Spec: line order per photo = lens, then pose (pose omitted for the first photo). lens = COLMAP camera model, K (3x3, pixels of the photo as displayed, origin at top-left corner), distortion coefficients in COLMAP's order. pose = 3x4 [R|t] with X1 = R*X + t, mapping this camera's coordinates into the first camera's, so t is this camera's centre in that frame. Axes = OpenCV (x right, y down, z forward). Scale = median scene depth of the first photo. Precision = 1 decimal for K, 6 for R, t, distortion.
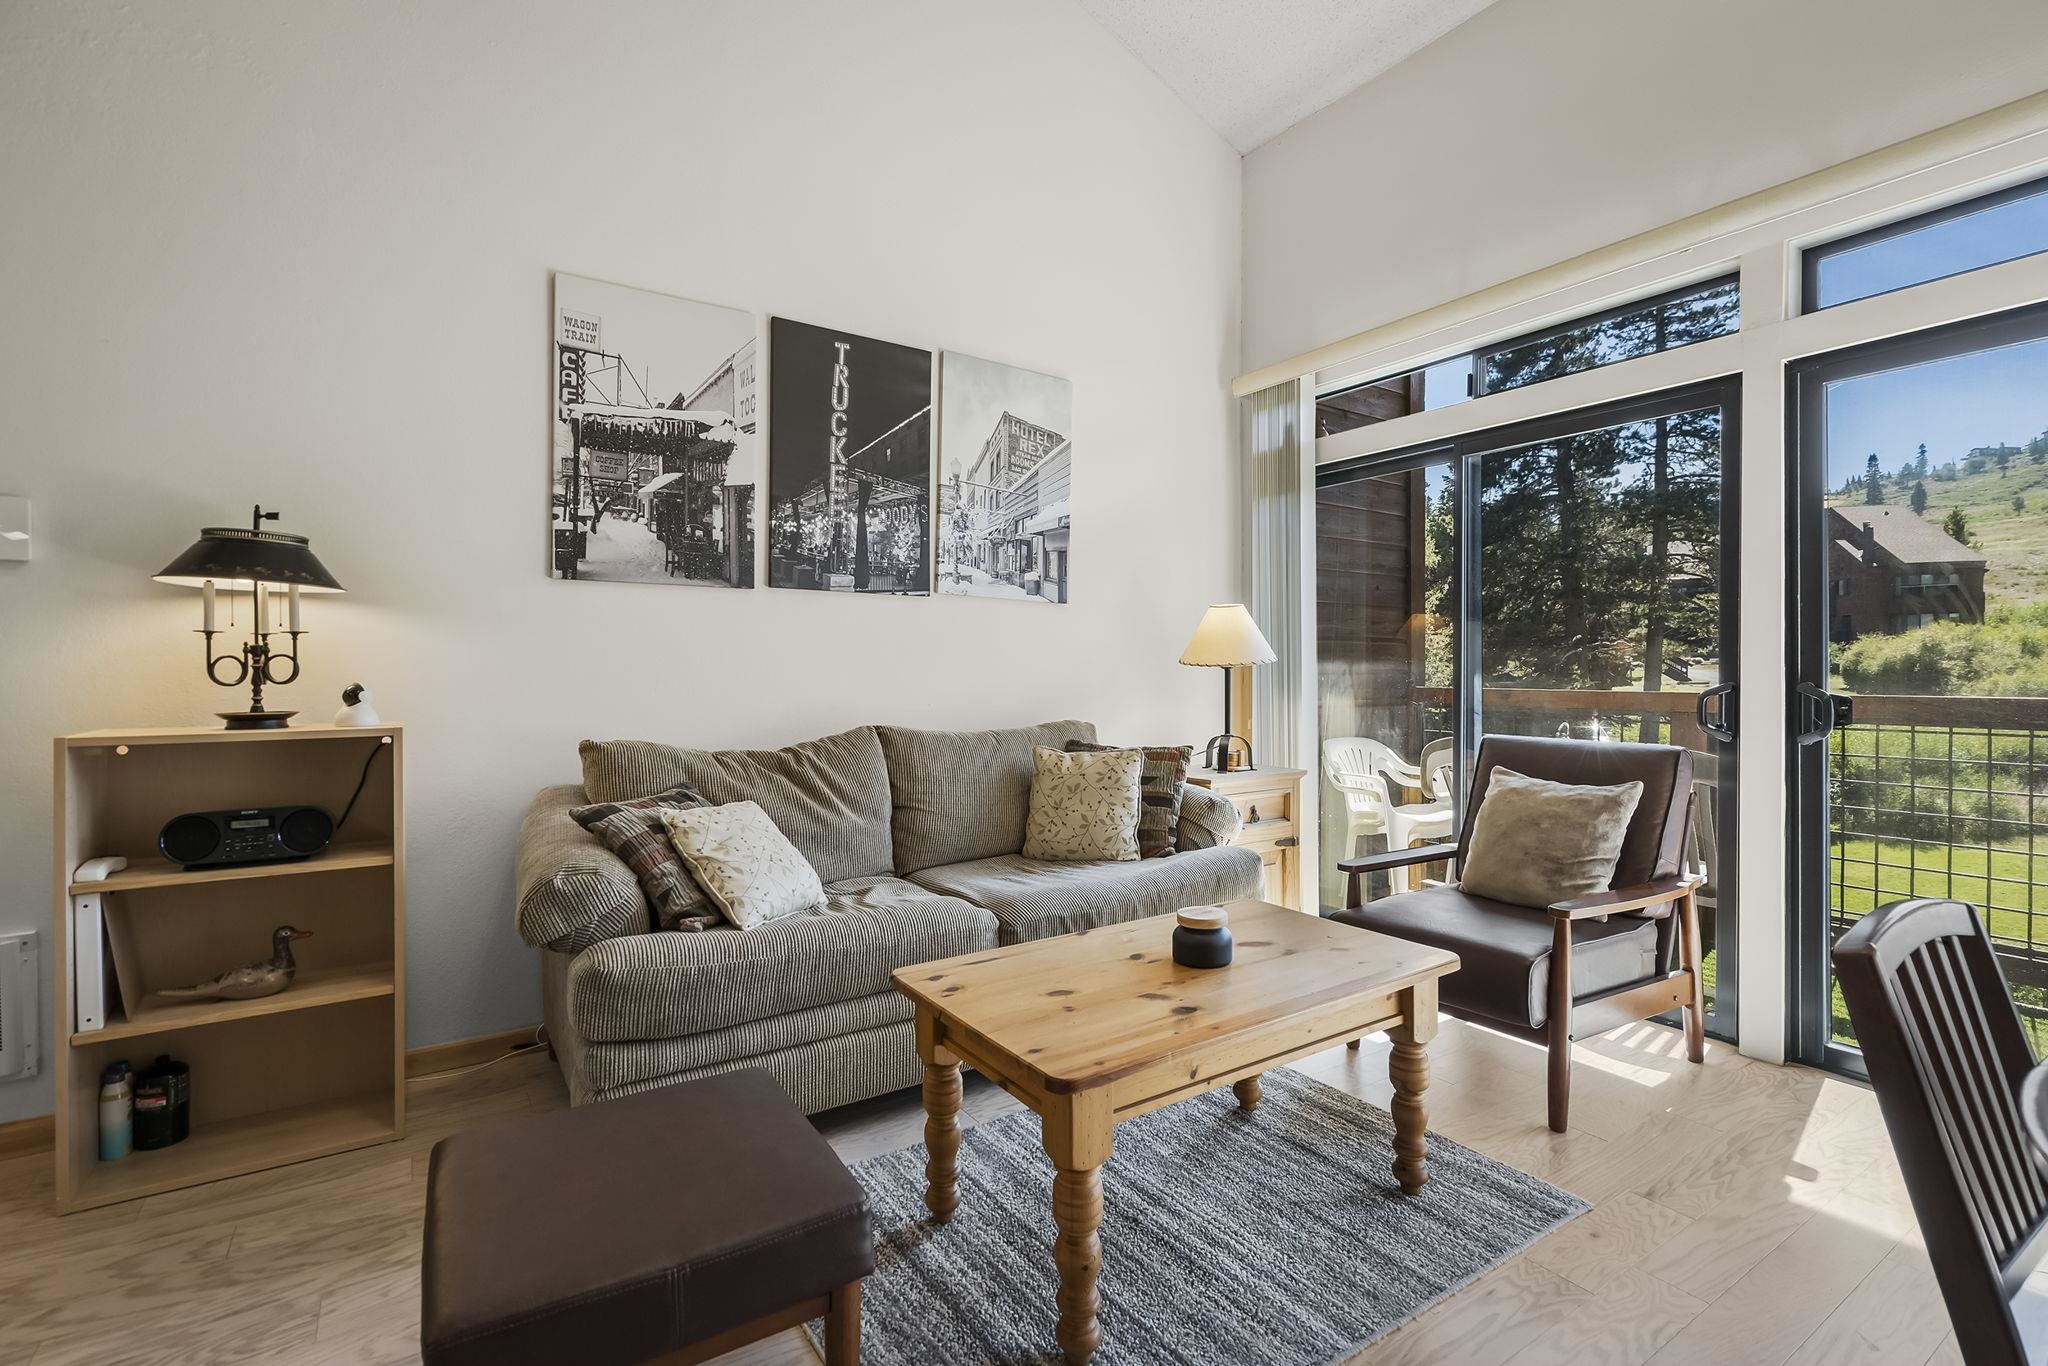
lens RADIAL K [[947.2, 0, 1031.3], [0, 947.2, 673.2], [0, 0, 1]] dist [0.000791, 0.001065]
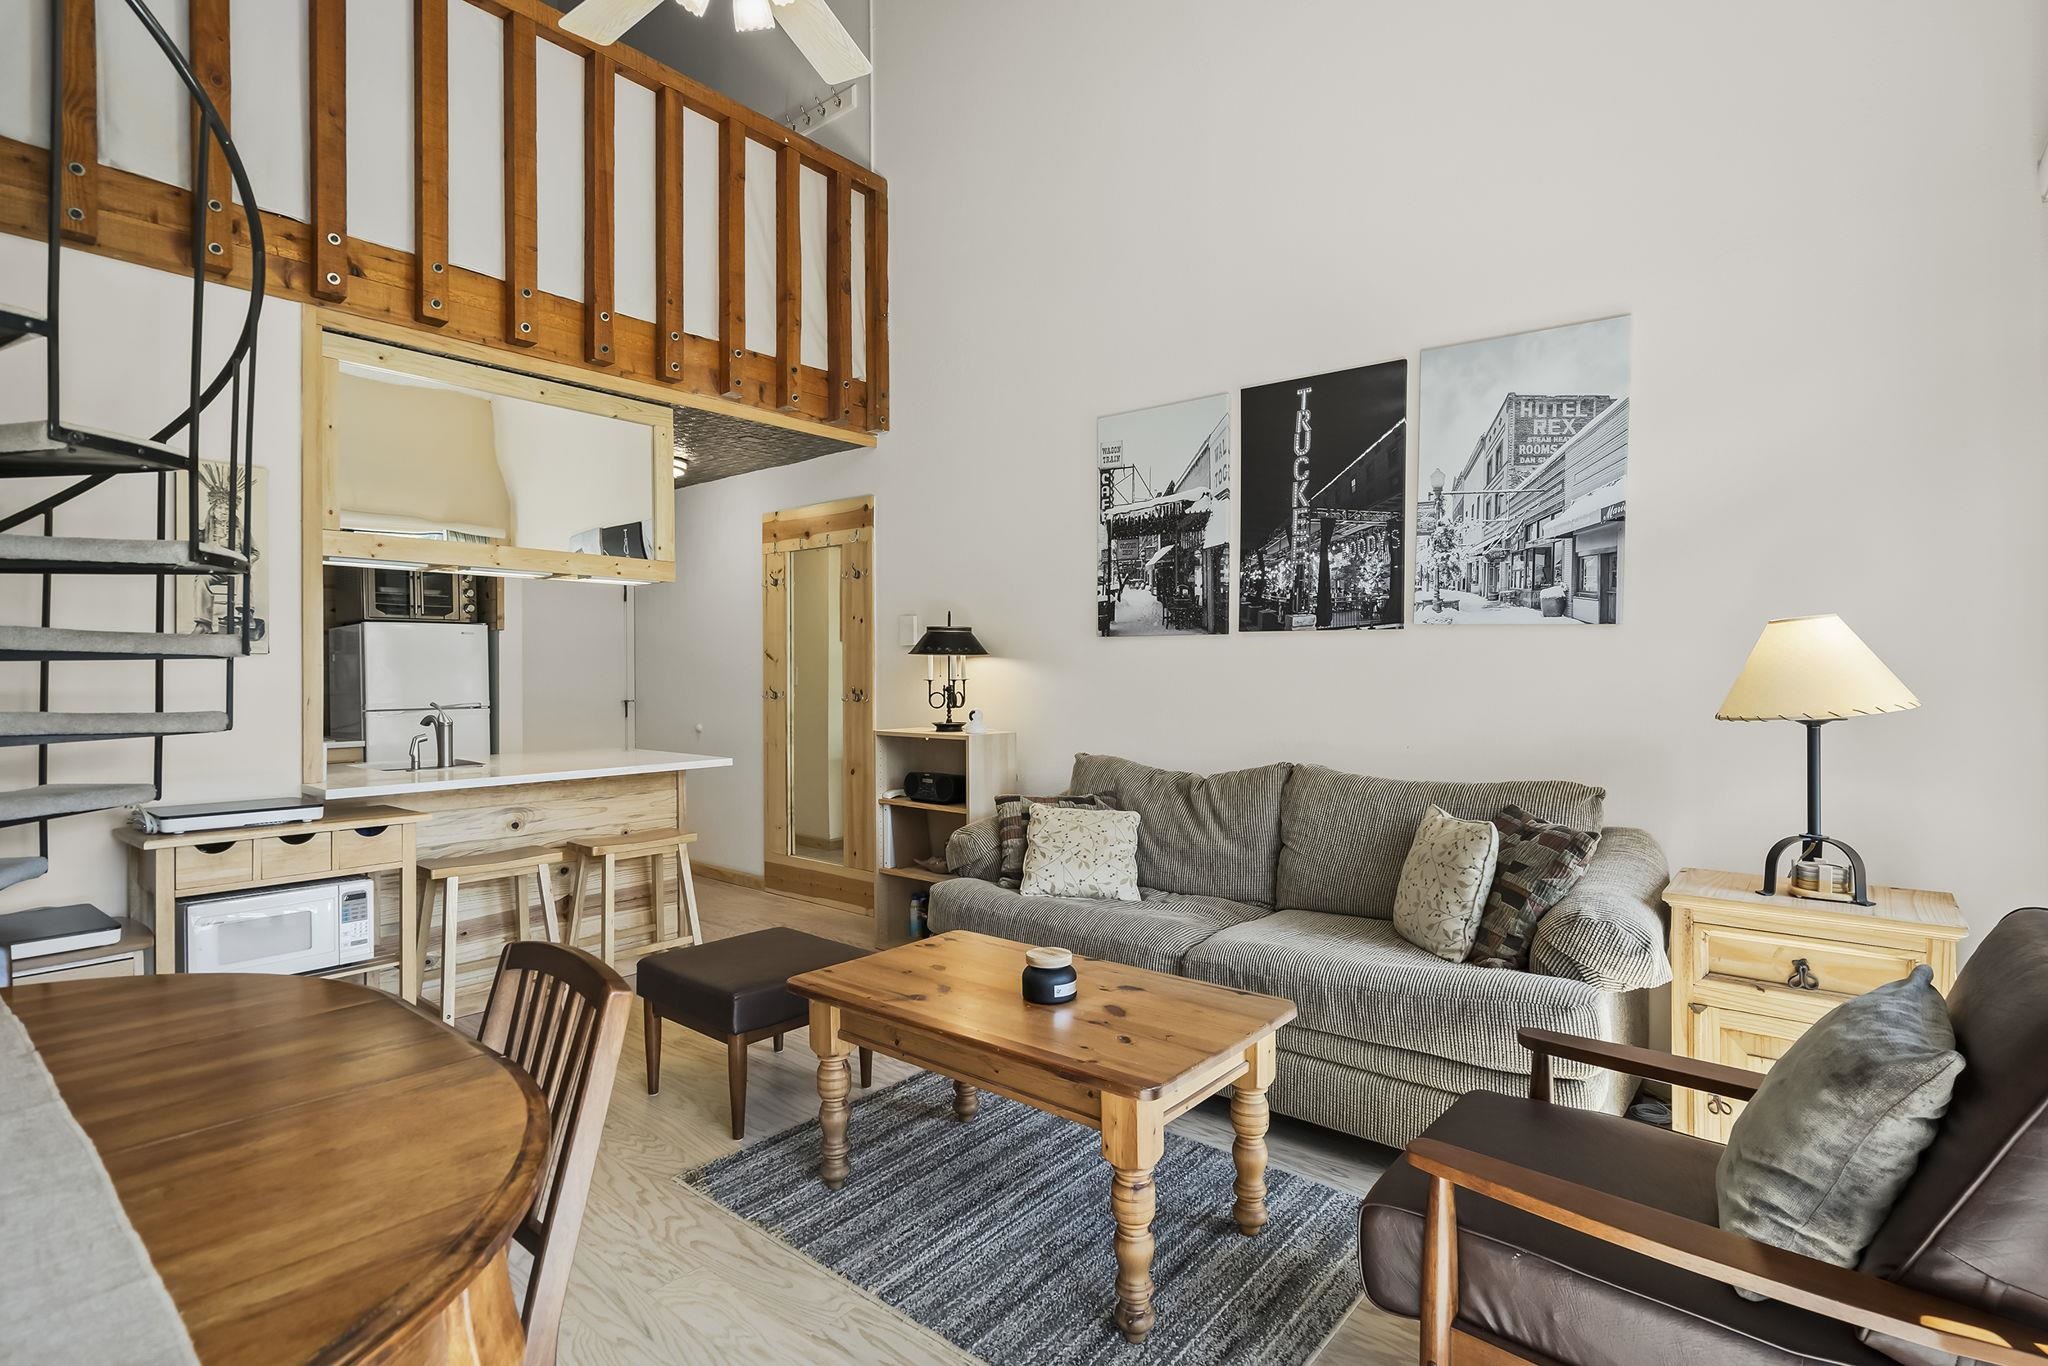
lens RADIAL K [[1041.0, 0, 1024.0], [0, 1041.0, 683.0], [0, 0, 1]] dist [0.002506, 0.000619]
pose [[0.274309, 0.012020, -0.961567, 0.809709], [-0.004265, 0.999927, 0.011283, -0.041356], [0.961632, 0.001006, 0.274340, 0.400369]]
